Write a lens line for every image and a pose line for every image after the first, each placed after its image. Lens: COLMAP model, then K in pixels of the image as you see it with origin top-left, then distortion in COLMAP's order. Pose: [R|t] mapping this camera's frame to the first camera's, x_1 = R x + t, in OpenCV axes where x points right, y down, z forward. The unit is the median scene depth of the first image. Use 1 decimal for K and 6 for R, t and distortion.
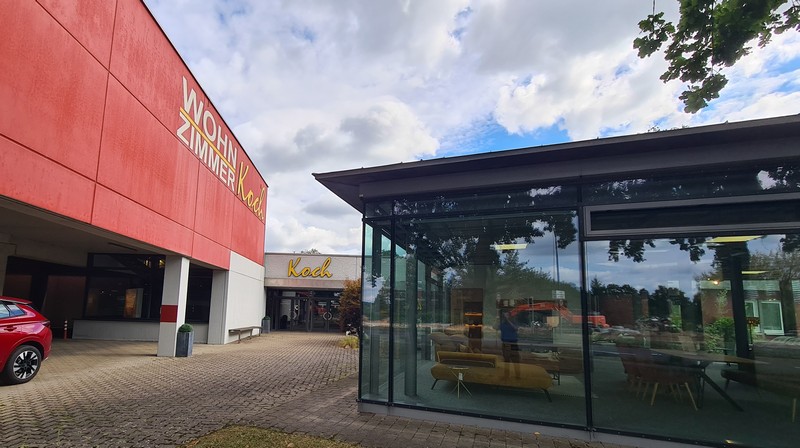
lens RADIAL K [[374.8, 0, 355.5], [0, 374.8, 274.0], [0, 0, 1]] dist [0.000917, 0.000065]
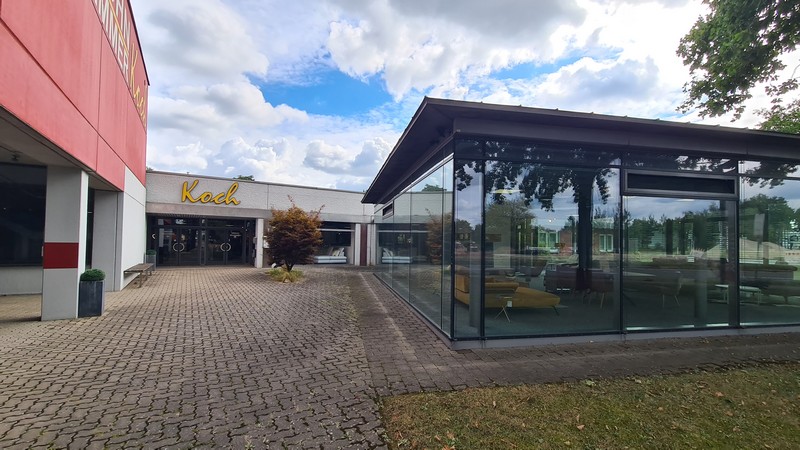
lens RADIAL K [[336.8, 0, 402.1], [0, 336.8, 238.1], [0, 0, 1]] dist [-0.000595, -0.000169]
pose [[0.841176, -0.011667, 0.540636, -0.282940], [-0.044527, 0.994878, 0.090748, -0.004425], [-0.538926, -0.100407, 0.836348, 0.165489]]
